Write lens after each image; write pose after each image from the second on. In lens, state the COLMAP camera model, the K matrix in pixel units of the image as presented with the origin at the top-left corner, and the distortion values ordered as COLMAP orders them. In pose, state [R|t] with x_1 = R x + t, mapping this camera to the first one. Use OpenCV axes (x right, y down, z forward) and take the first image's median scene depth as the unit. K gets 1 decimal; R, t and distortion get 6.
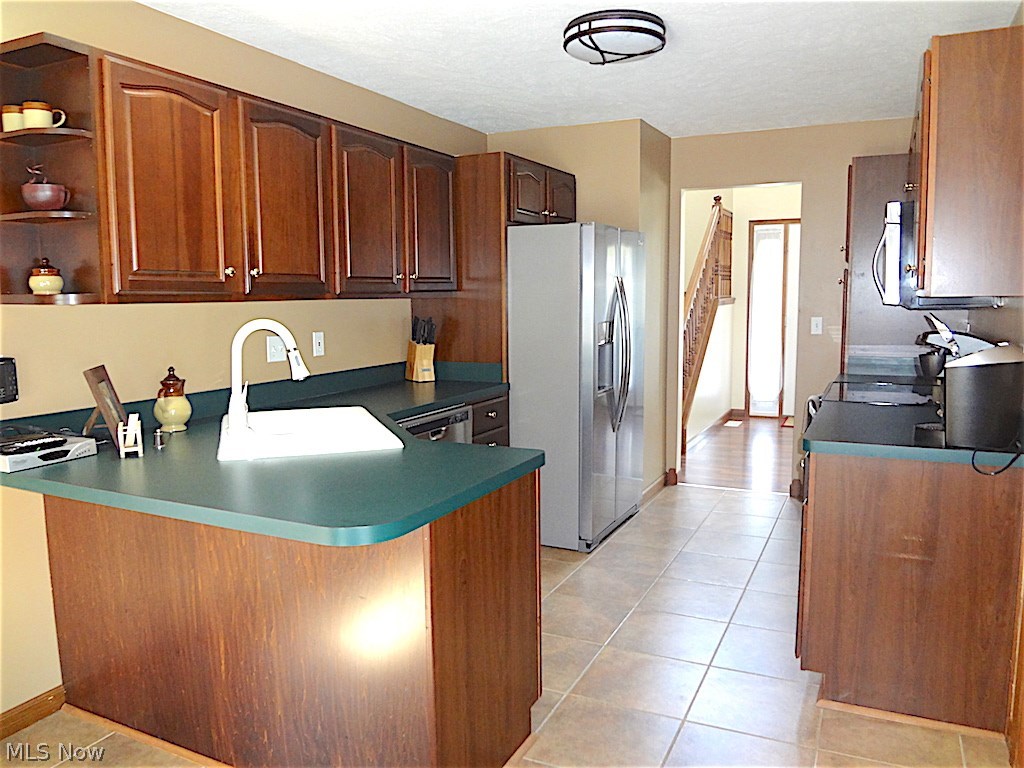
lens RADIAL K [[757.1, 0, 512.0], [0, 757.1, 384.0], [0, 0, 1]] dist [-0.048017, -0.000810]
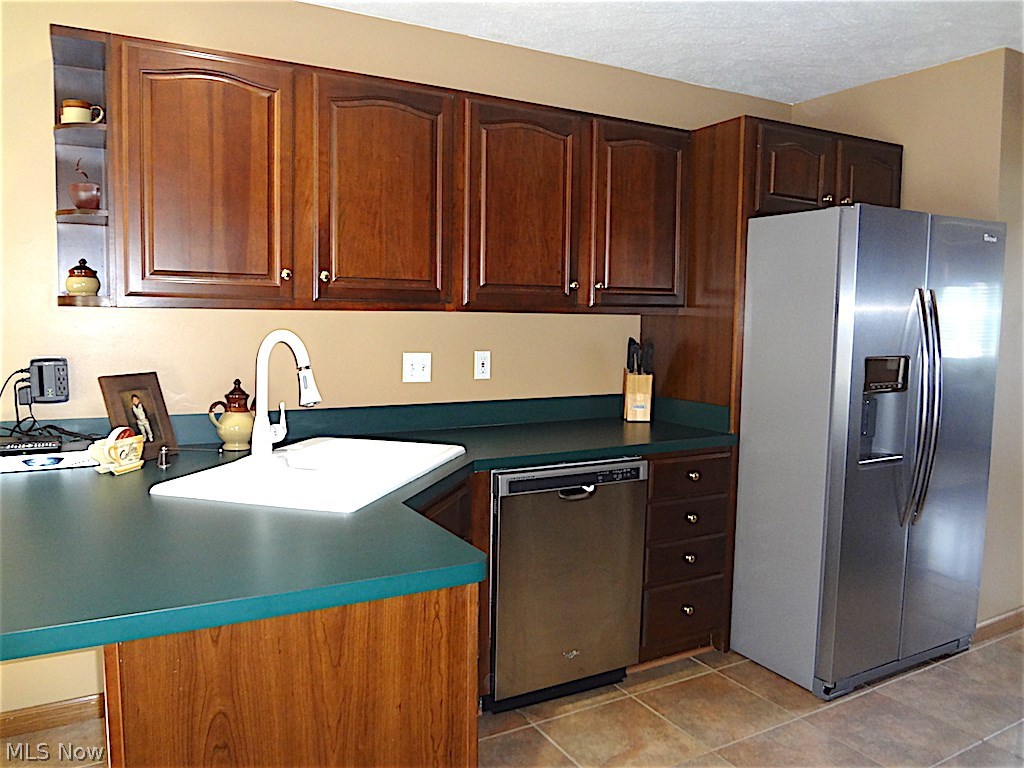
lens RADIAL K [[757.1, 0, 512.0], [0, 757.1, 384.0], [0, 0, 1]] dist [-0.048017, -0.000810]
pose [[0.822176, 0.069912, -0.564924, 0.250266], [-0.086701, 0.996230, -0.002895, -0.032234], [0.562592, 0.051360, 0.825138, 0.320804]]
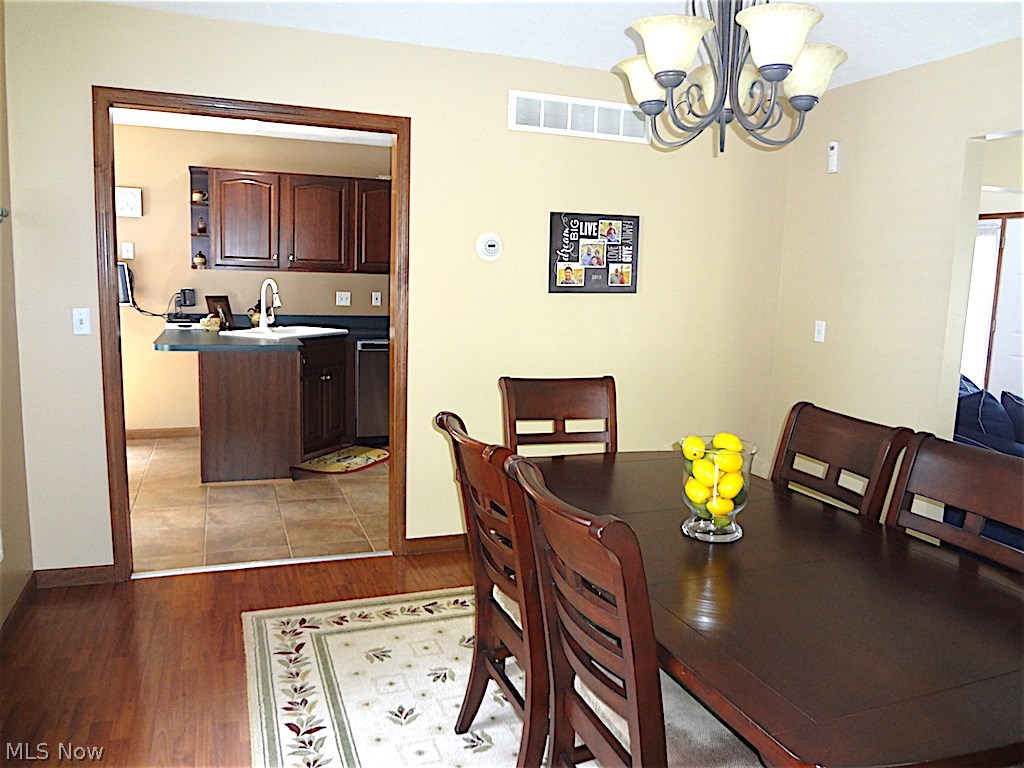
lens RADIAL K [[757.1, 0, 512.0], [0, 757.1, 384.0], [0, 0, 1]] dist [-0.048017, -0.000810]
pose [[0.724383, 0.132482, -0.676549, 1.224361], [-0.119698, 0.990626, 0.065823, -0.008833], [0.678927, 0.033301, 0.733450, -0.097022]]
